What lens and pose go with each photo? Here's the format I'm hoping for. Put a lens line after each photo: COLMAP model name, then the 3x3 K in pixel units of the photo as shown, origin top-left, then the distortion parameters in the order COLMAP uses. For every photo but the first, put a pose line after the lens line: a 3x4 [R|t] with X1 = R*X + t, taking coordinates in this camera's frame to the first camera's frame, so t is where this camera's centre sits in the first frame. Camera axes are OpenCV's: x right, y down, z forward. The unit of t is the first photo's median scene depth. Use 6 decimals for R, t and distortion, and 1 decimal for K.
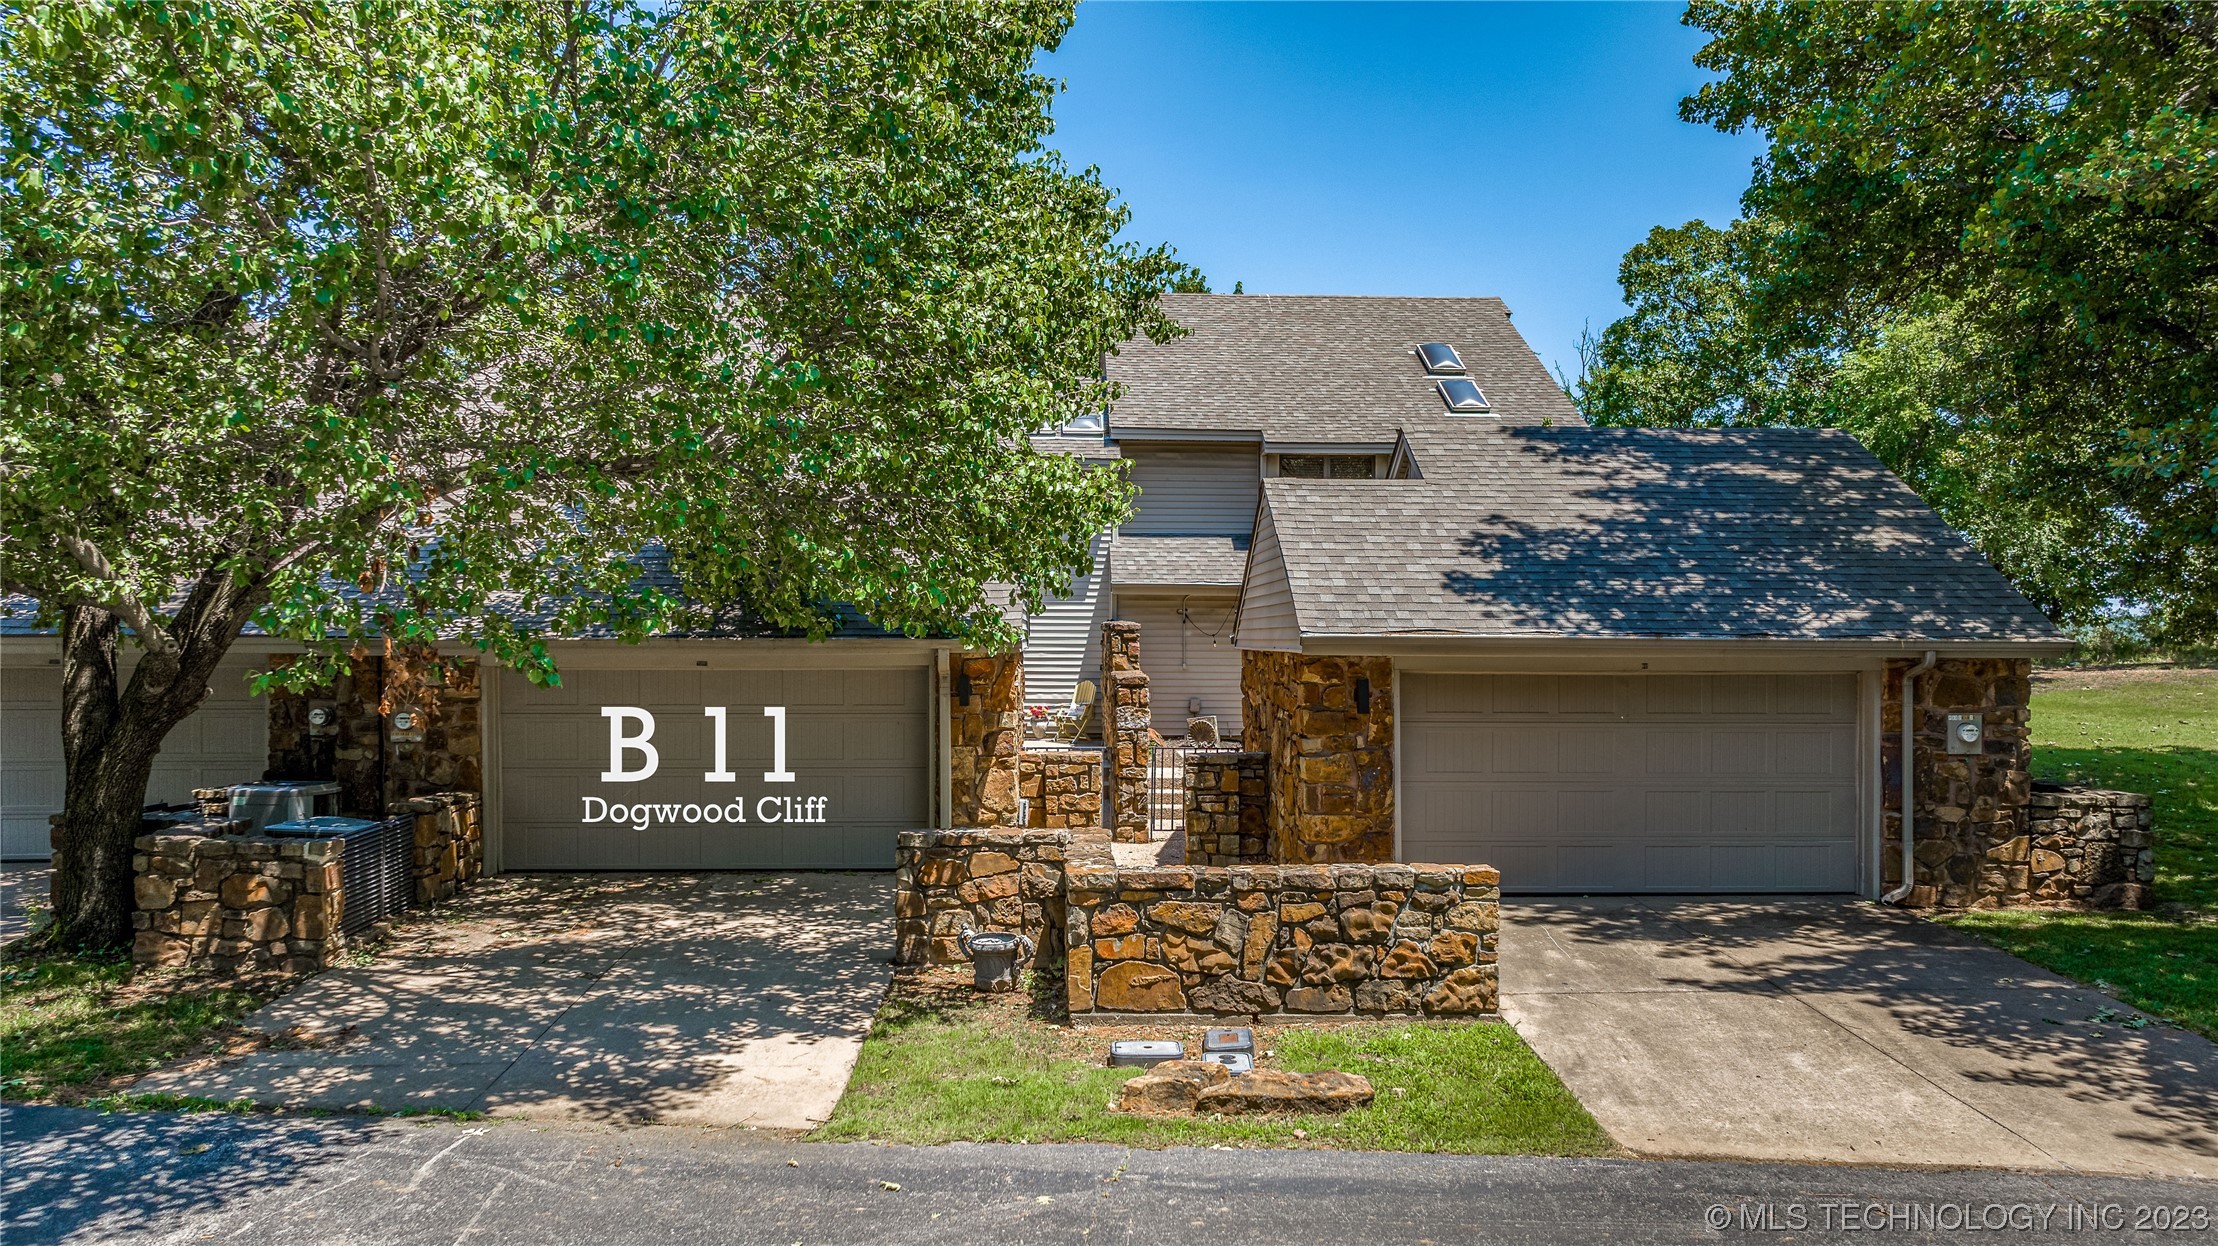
lens RADIAL K [[1575.3, 0, 1107.8], [0, 1575.3, 621.4], [0, 0, 1]] dist [-0.011319, -0.010648]
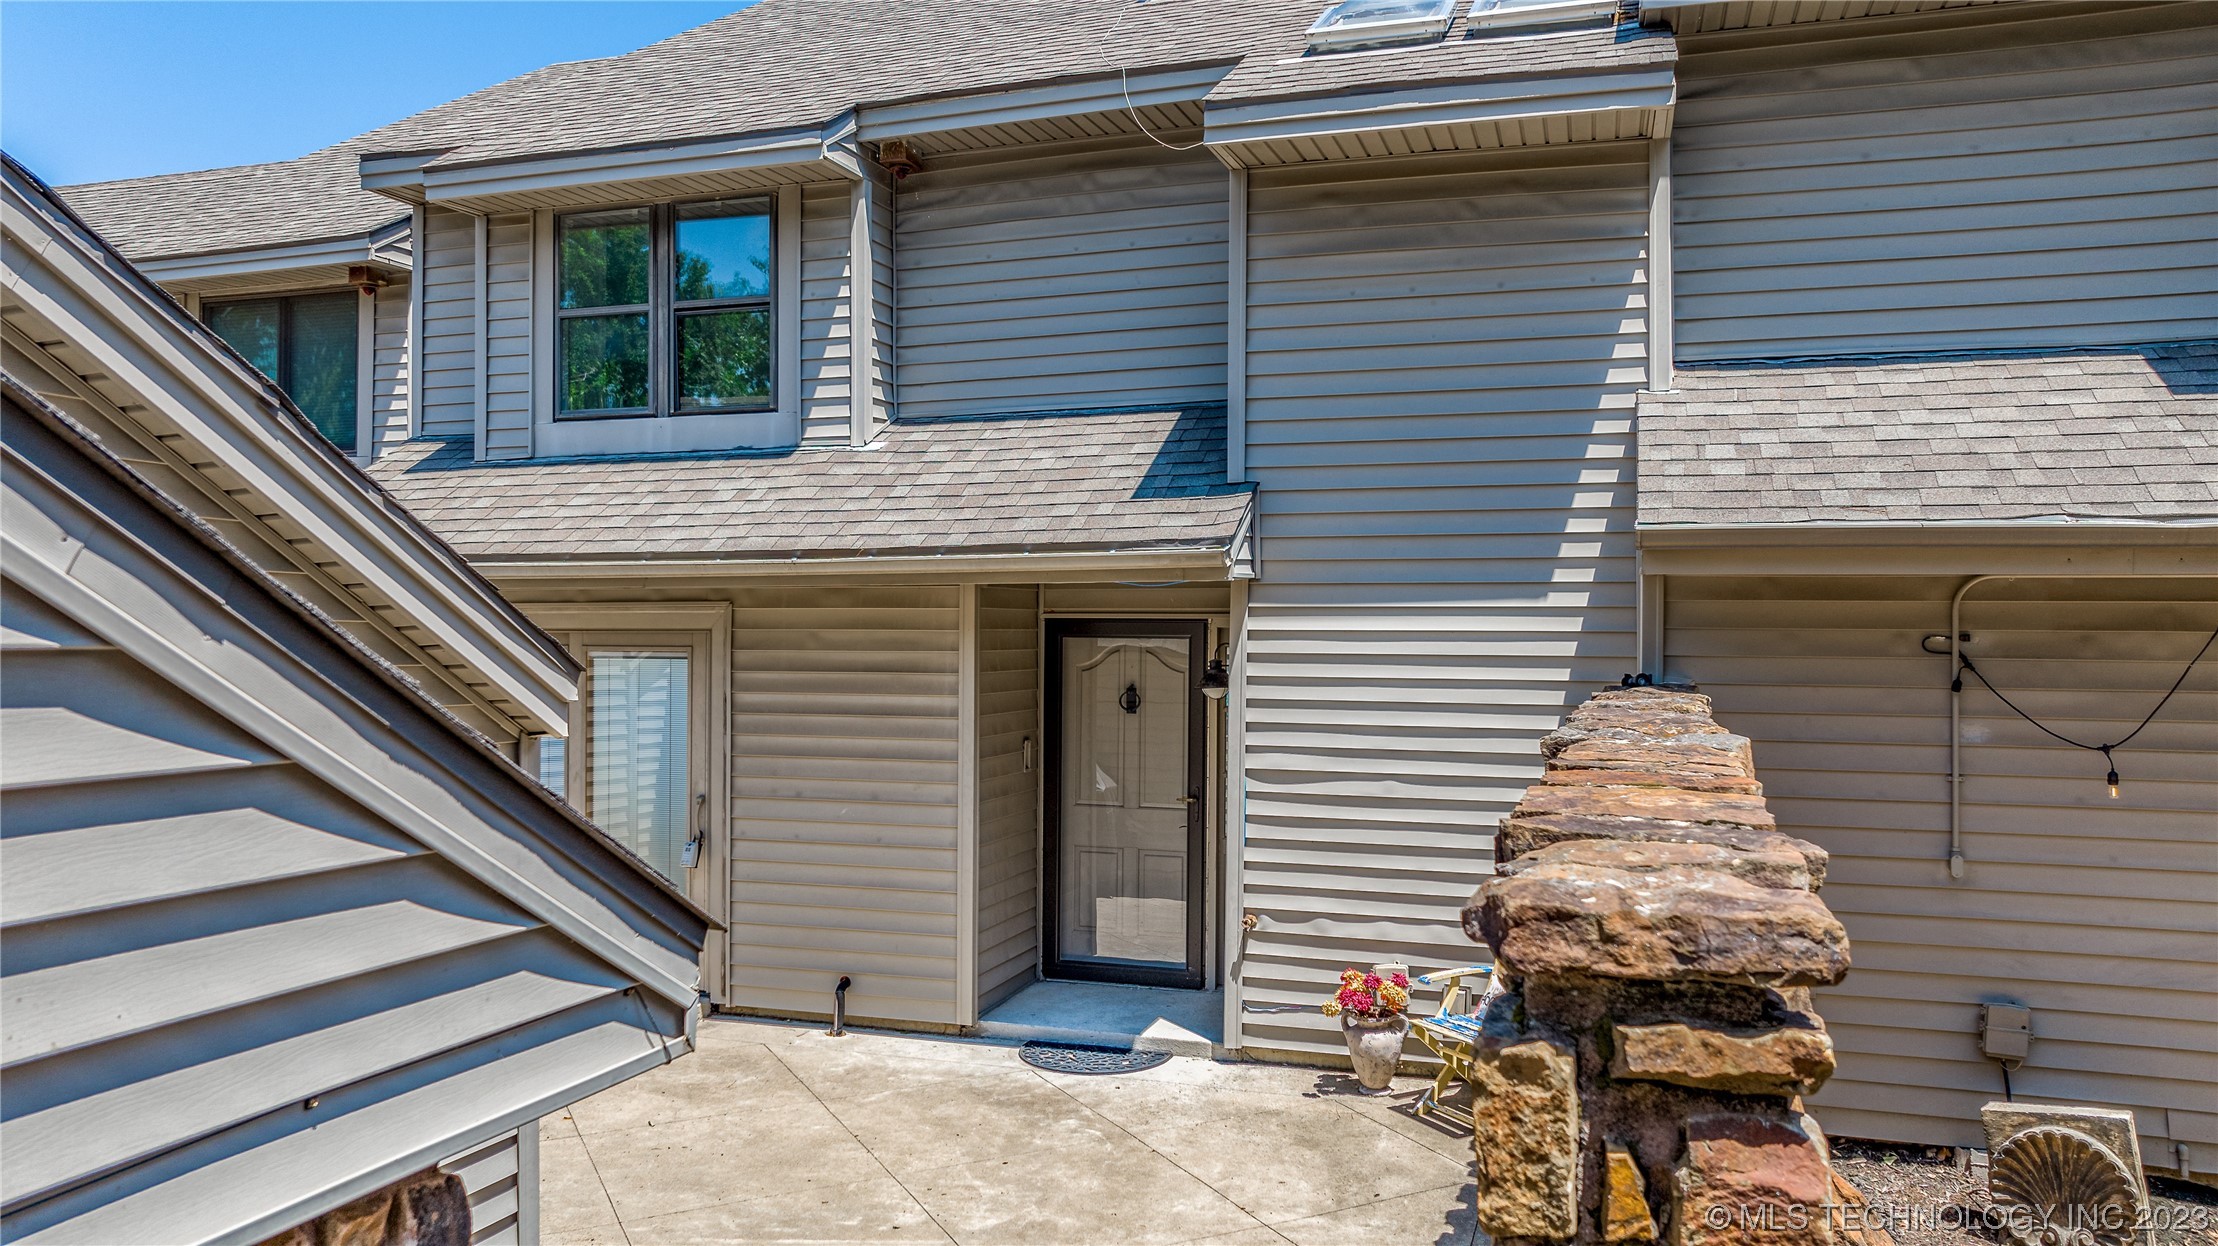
lens RADIAL K [[1575.3, 0, 1109.9], [0, 1575.3, 624.0], [0, 0, 1]] dist [-0.011319, -0.010648]
pose [[0.933496, -0.003827, -0.358566, 0.013211], [0.000112, 0.999946, -0.010383, -0.006898], [0.358587, 0.009653, 0.933447, 0.715979]]
